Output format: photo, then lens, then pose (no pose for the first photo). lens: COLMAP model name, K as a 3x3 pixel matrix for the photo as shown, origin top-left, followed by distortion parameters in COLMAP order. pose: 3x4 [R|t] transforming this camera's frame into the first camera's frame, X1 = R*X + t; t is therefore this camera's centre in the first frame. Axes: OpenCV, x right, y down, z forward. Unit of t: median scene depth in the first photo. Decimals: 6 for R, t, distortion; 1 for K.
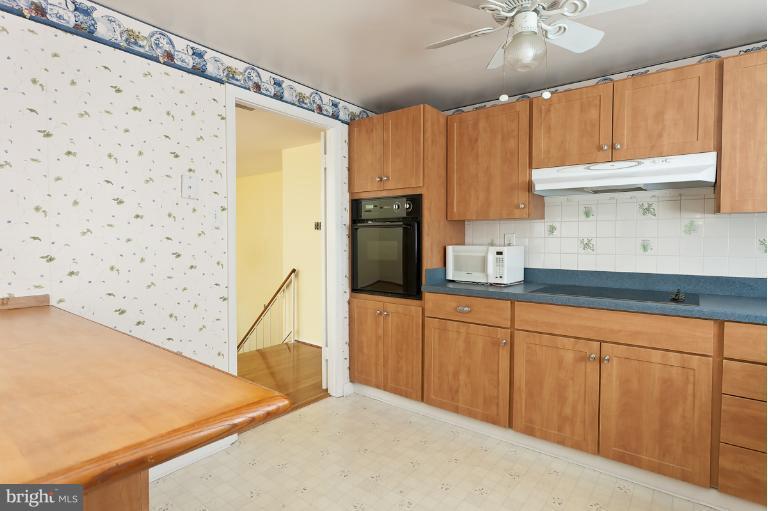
lens RADIAL K [[400.3, 0, 384.1], [0, 400.3, 251.6], [0, 0, 1]] dist [-0.003767, 0.001831]
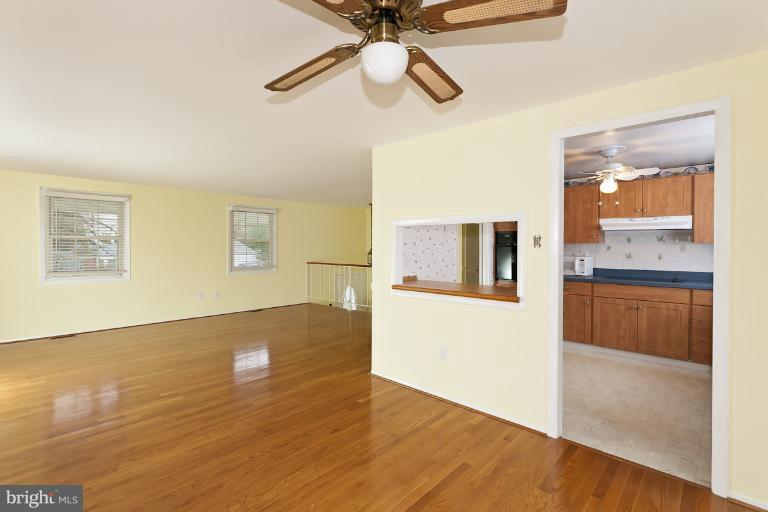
lens RADIAL K [[364.7, 0, 383.4], [0, 364.7, 250.7], [0, 0, 1]] dist [0.004329, -0.000541]
pose [[0.995211, 0.001593, -0.097738, -0.630418], [-0.003549, 0.999797, -0.019835, -0.004632], [0.097687, 0.020087, 0.995014, -1.102534]]
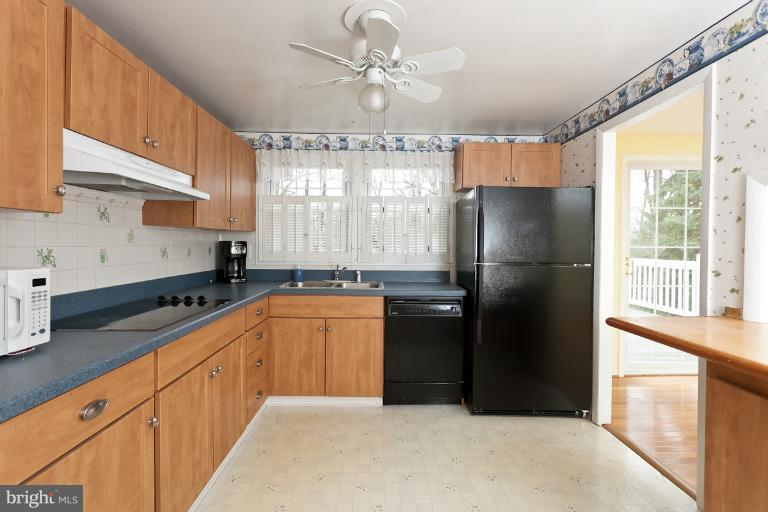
lens RADIAL K [[364.7, 0, 380.9], [0, 364.7, 252.4], [0, 0, 1]] dist [0.004329, -0.000541]
pose [[-0.618133, -0.026960, 0.785611, -0.372058], [0.011909, 0.998976, 0.043652, -0.055231], [-0.785983, 0.036339, -0.617179, 1.139838]]
